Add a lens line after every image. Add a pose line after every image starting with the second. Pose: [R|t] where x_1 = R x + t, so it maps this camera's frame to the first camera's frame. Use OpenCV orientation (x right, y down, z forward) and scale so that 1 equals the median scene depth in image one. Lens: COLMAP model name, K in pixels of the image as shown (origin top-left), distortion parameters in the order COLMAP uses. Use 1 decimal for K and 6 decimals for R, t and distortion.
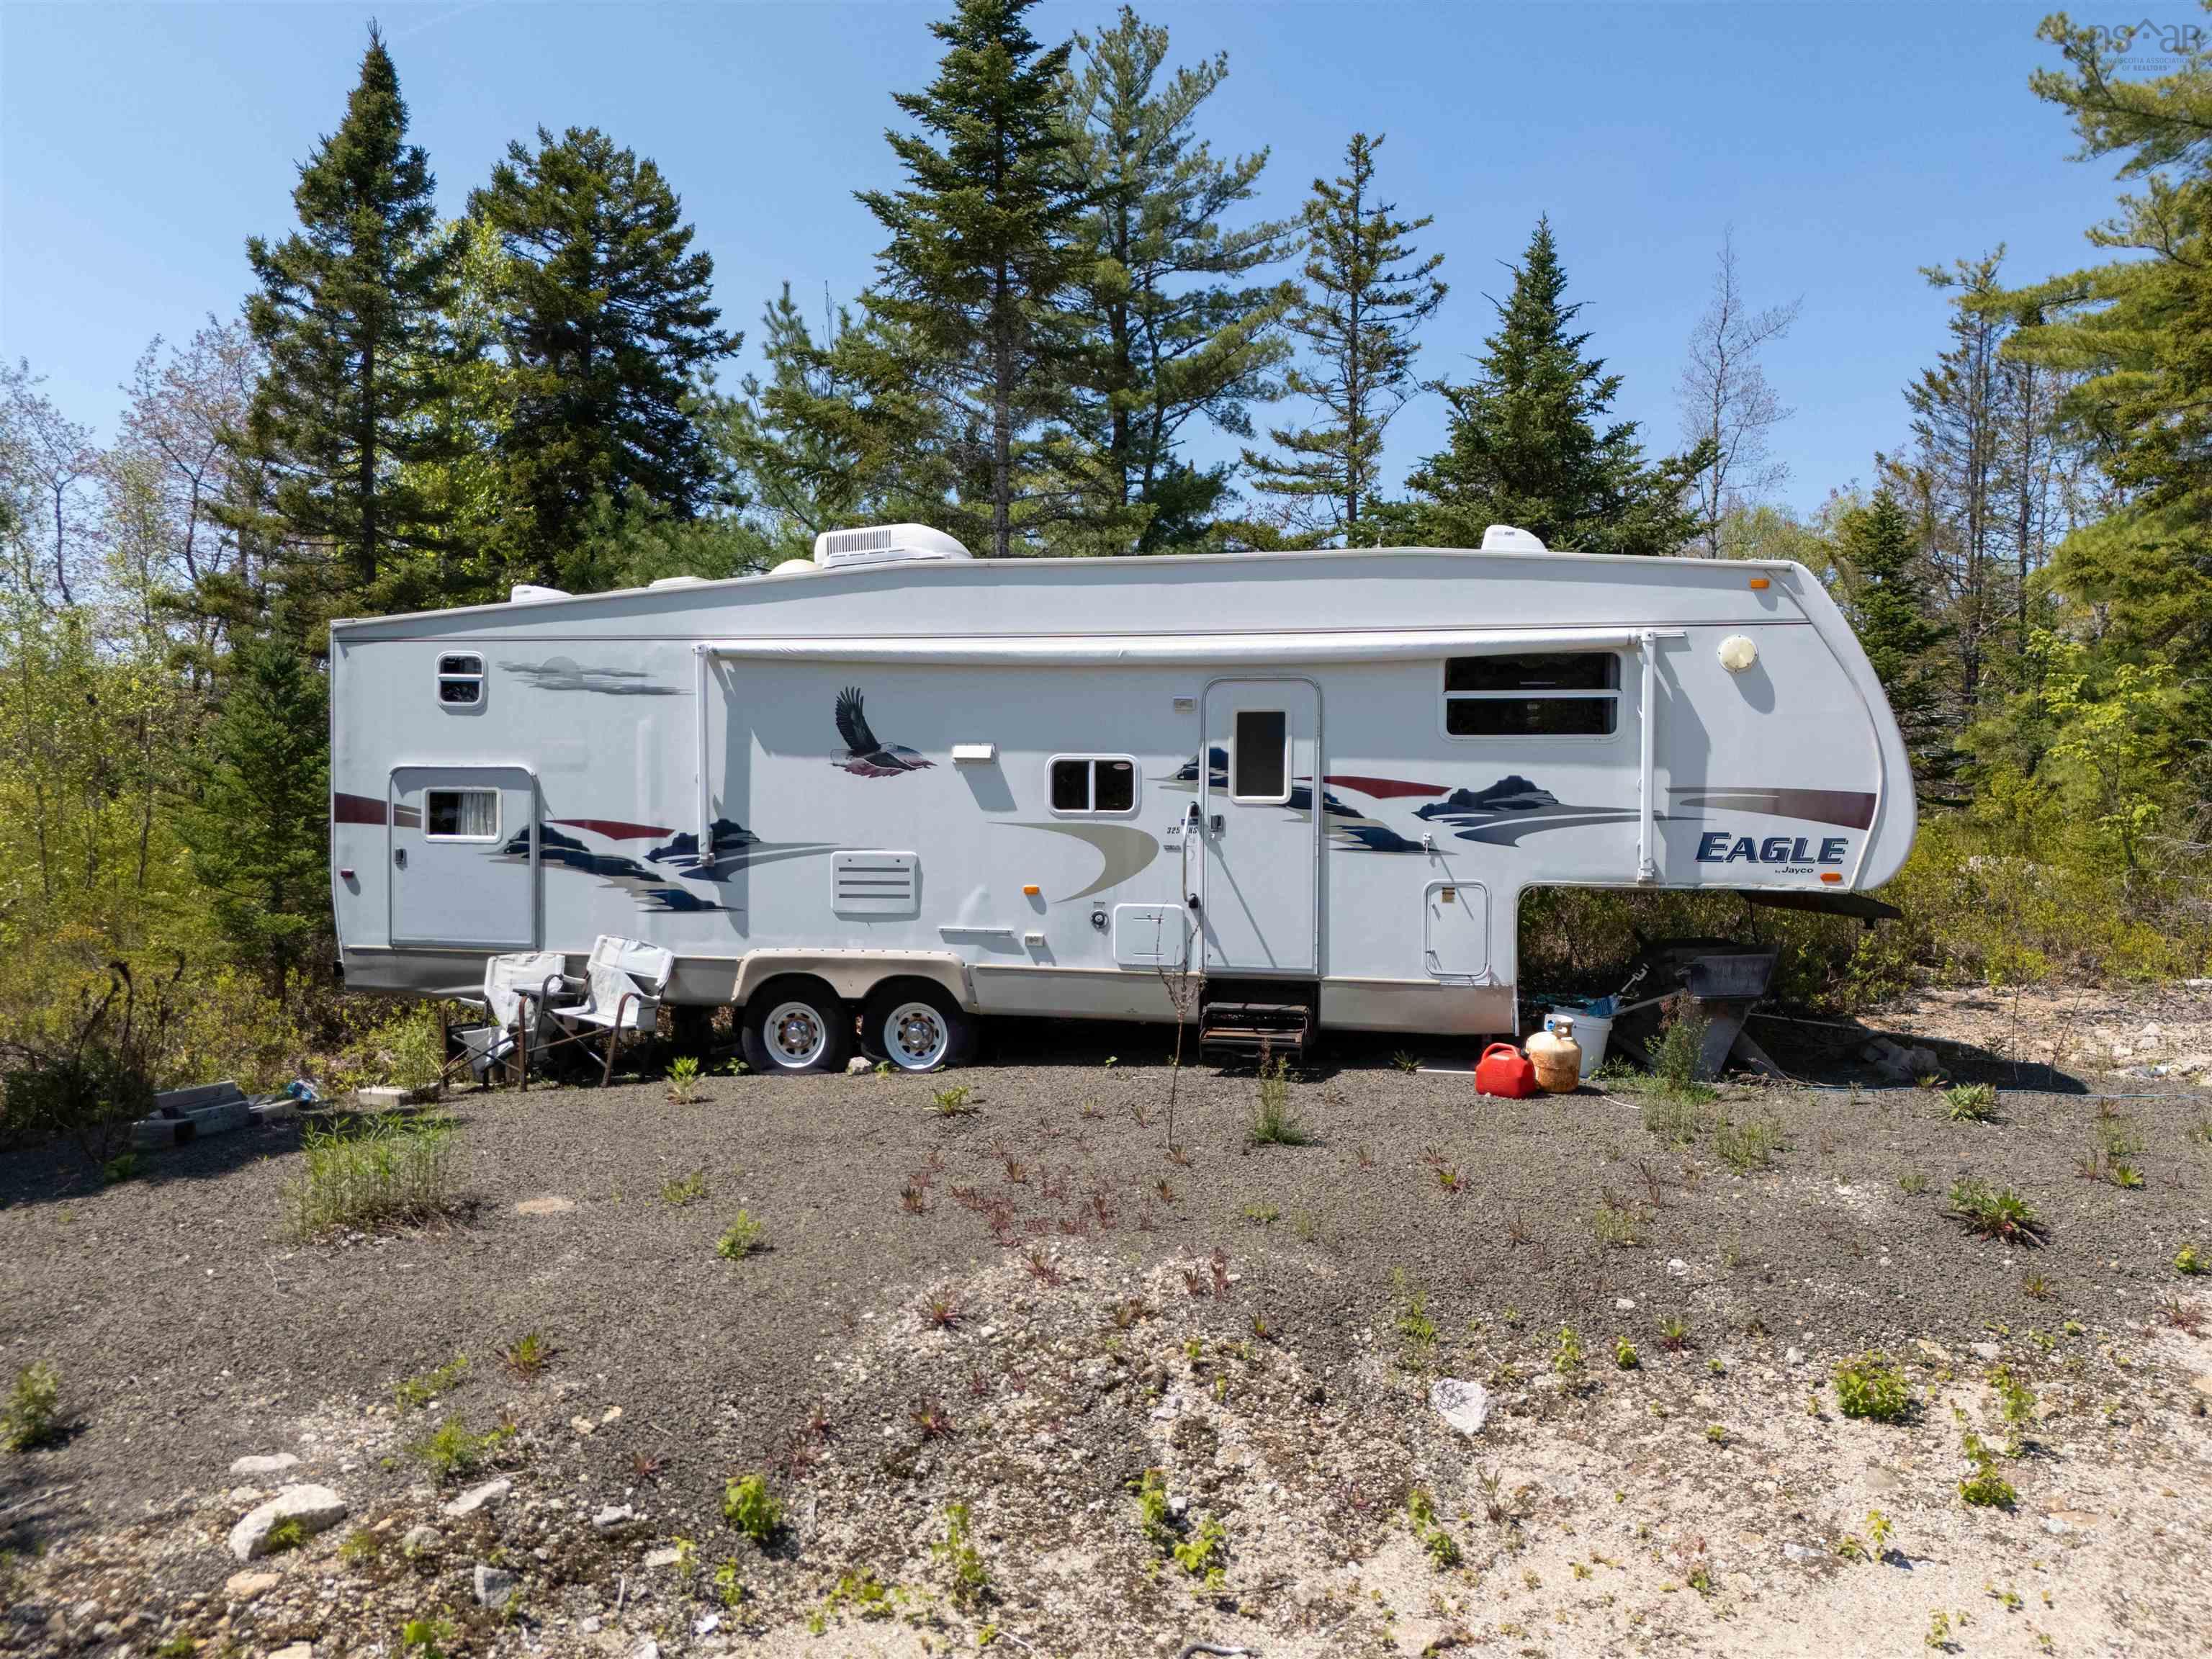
lens RADIAL K [[1628.8, 0, 1100.6], [0, 1628.8, 835.9], [0, 0, 1]] dist [0.061992, -0.053302]
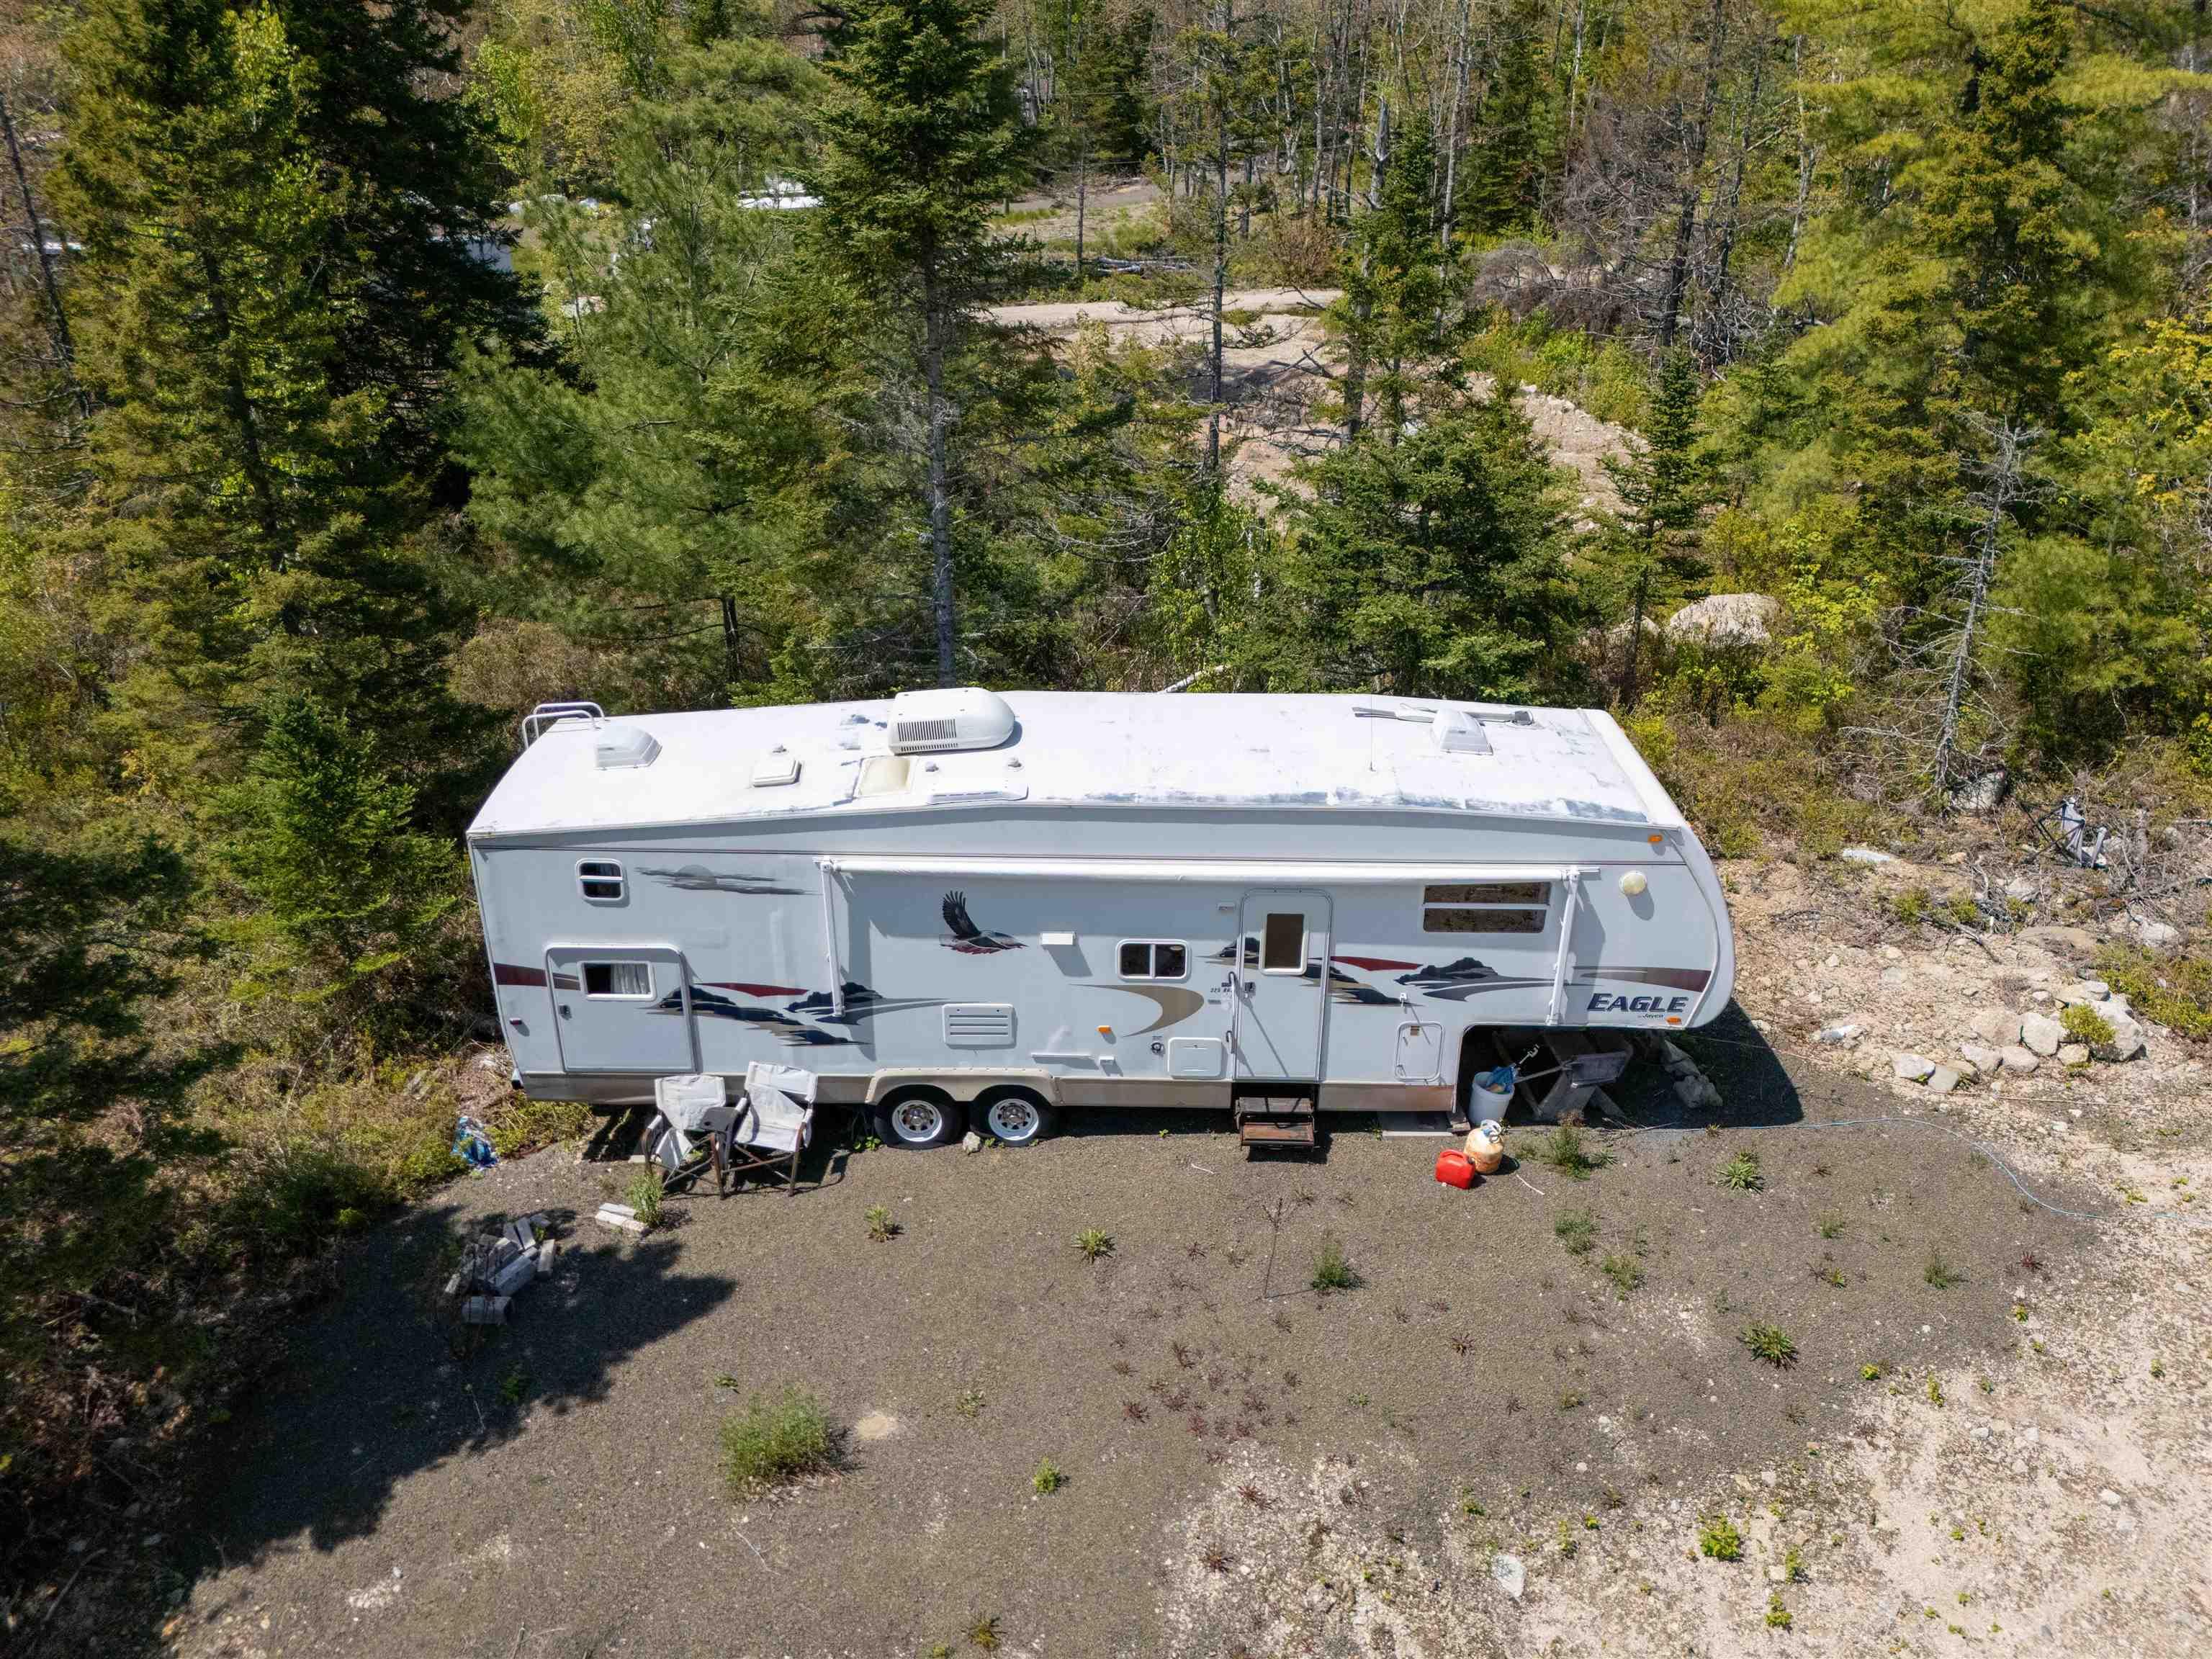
lens RADIAL K [[1631.2, 0, 1100.2], [0, 1631.2, 830.4], [0, 0, 1]] dist [0.074967, -0.077394]
pose [[0.978534, -0.092182, 0.184318, -0.278765], [0.007502, 0.909724, 0.415146, -0.670953], [-0.205948, -0.404852, 0.890887, -0.113884]]
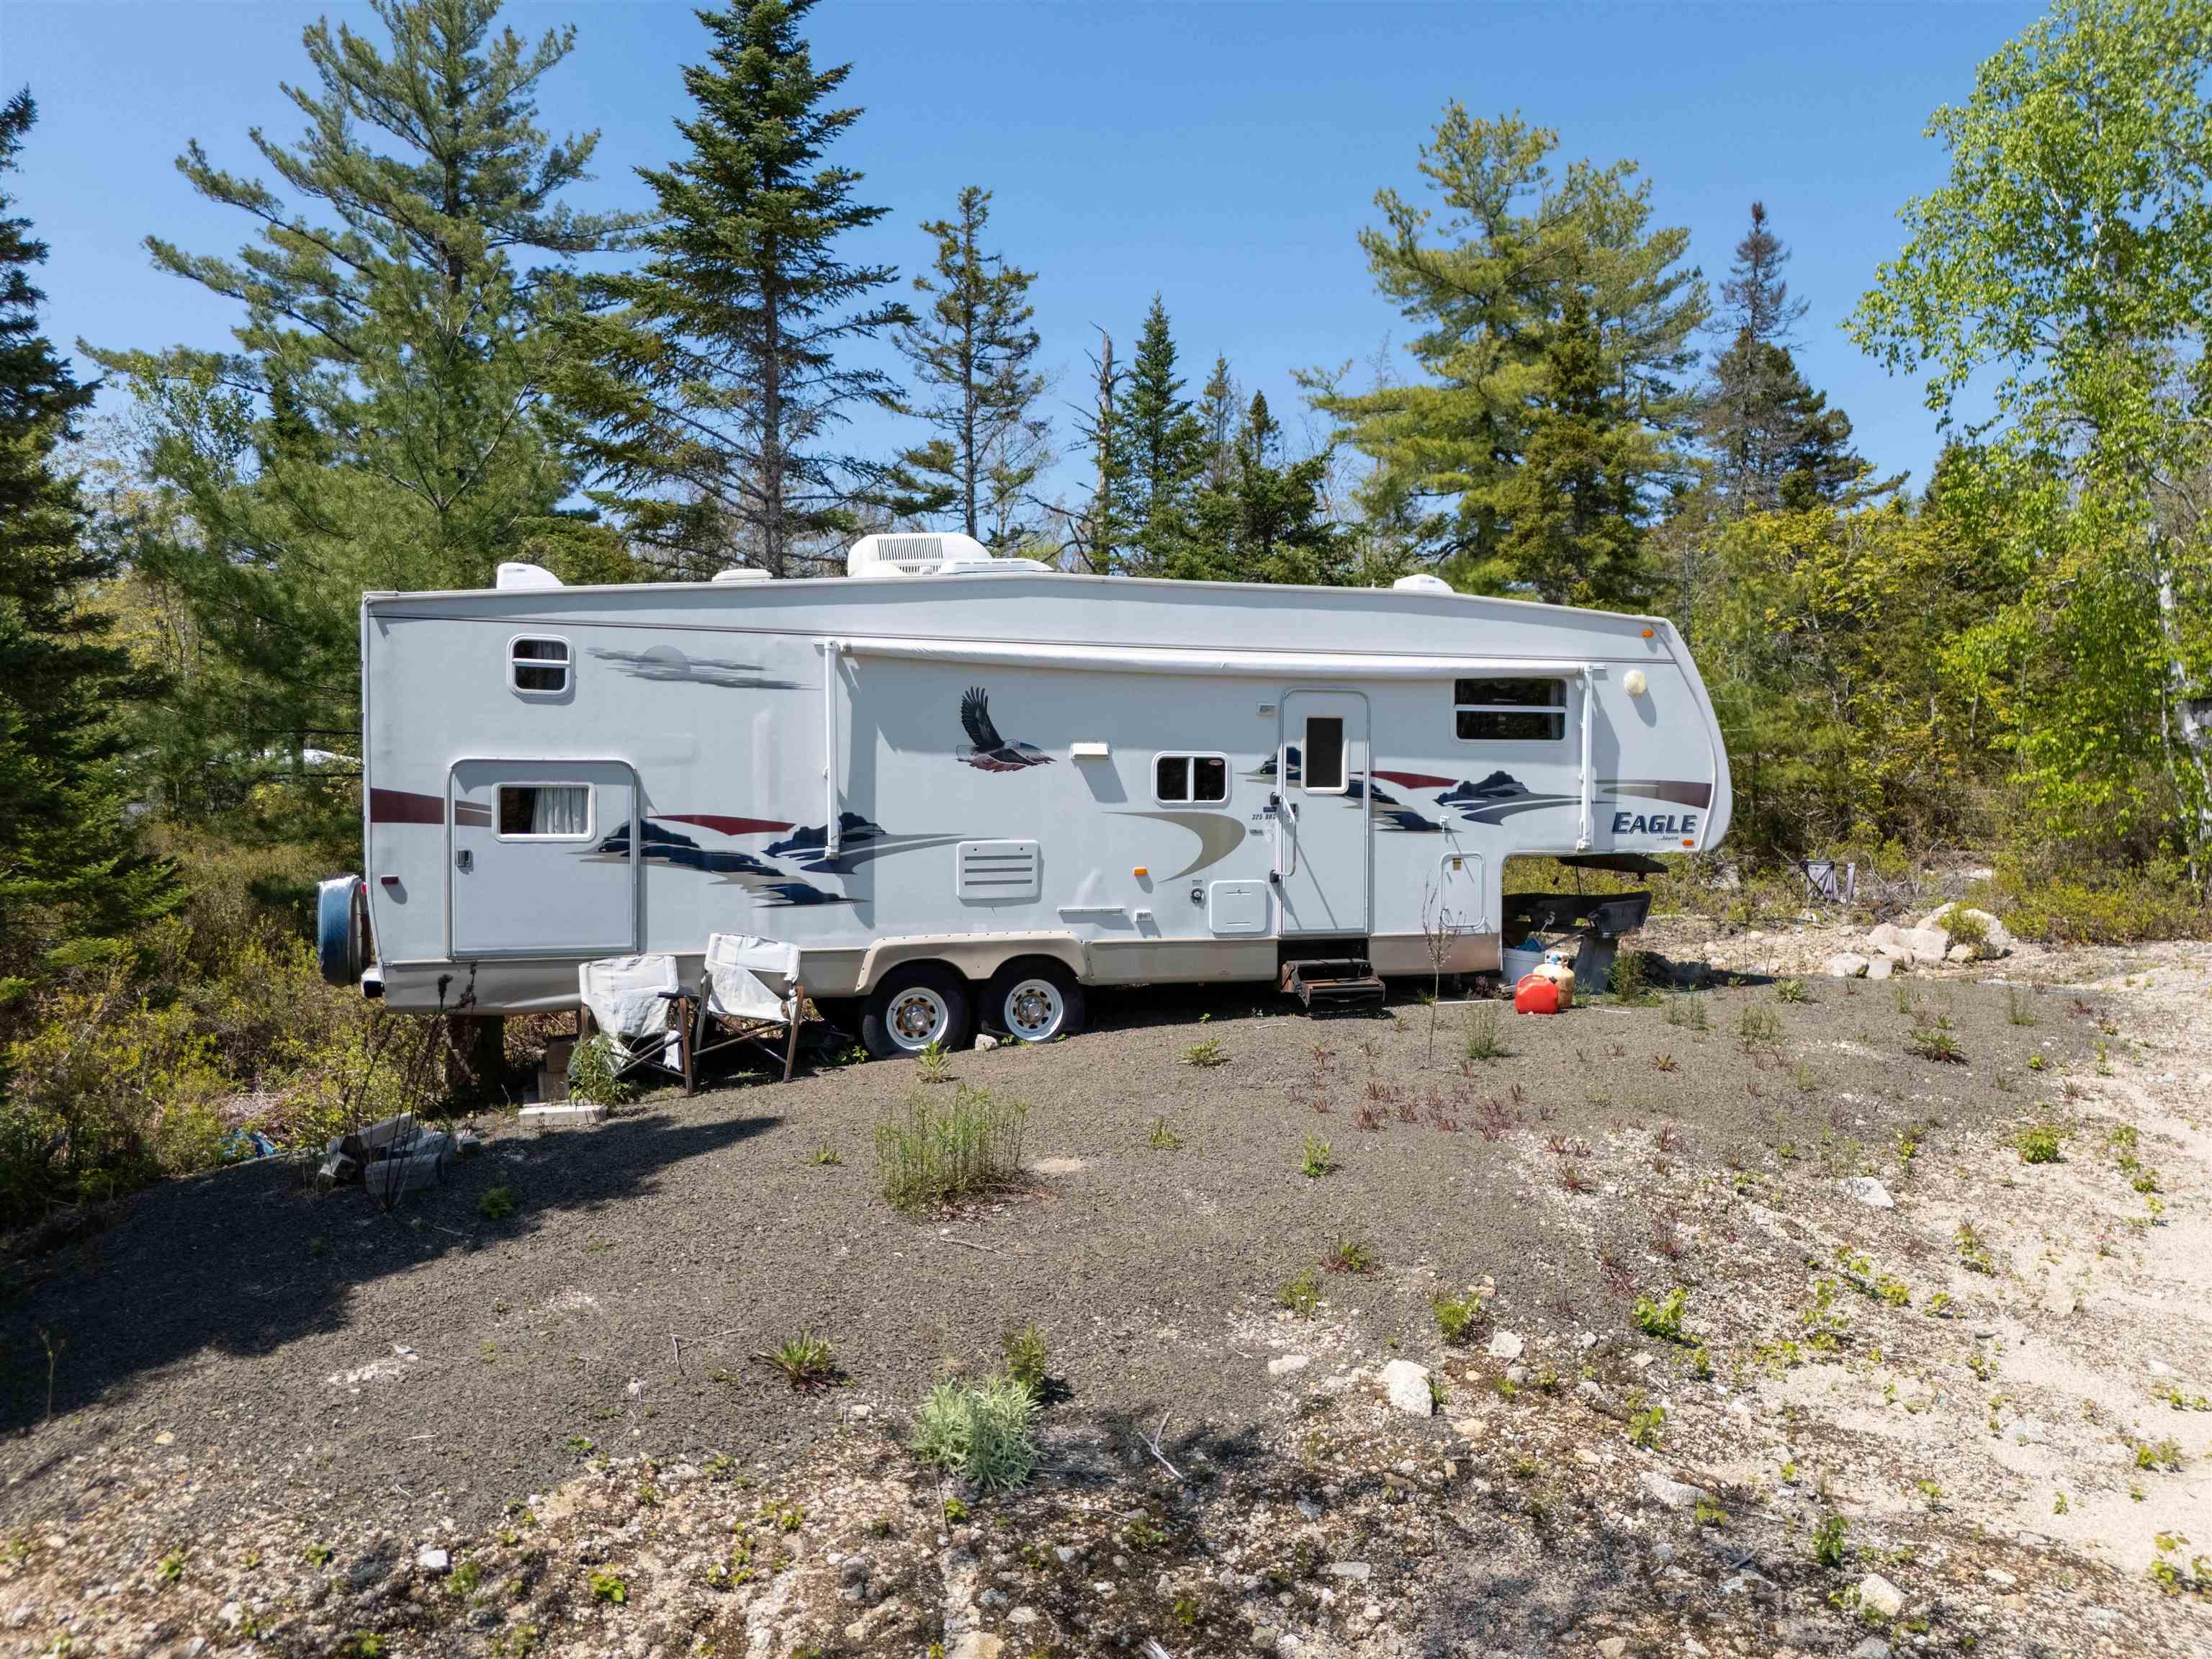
lens RADIAL K [[1628.8, 0, 1100.6], [0, 1628.8, 835.9], [0, 0, 1]] dist [0.061992, -0.053302]
pose [[0.851596, -0.018652, 0.523866, -0.665728], [0.019140, 0.999807, 0.004484, 0.002878], [-0.523848, 0.006209, 0.851789, 0.053589]]
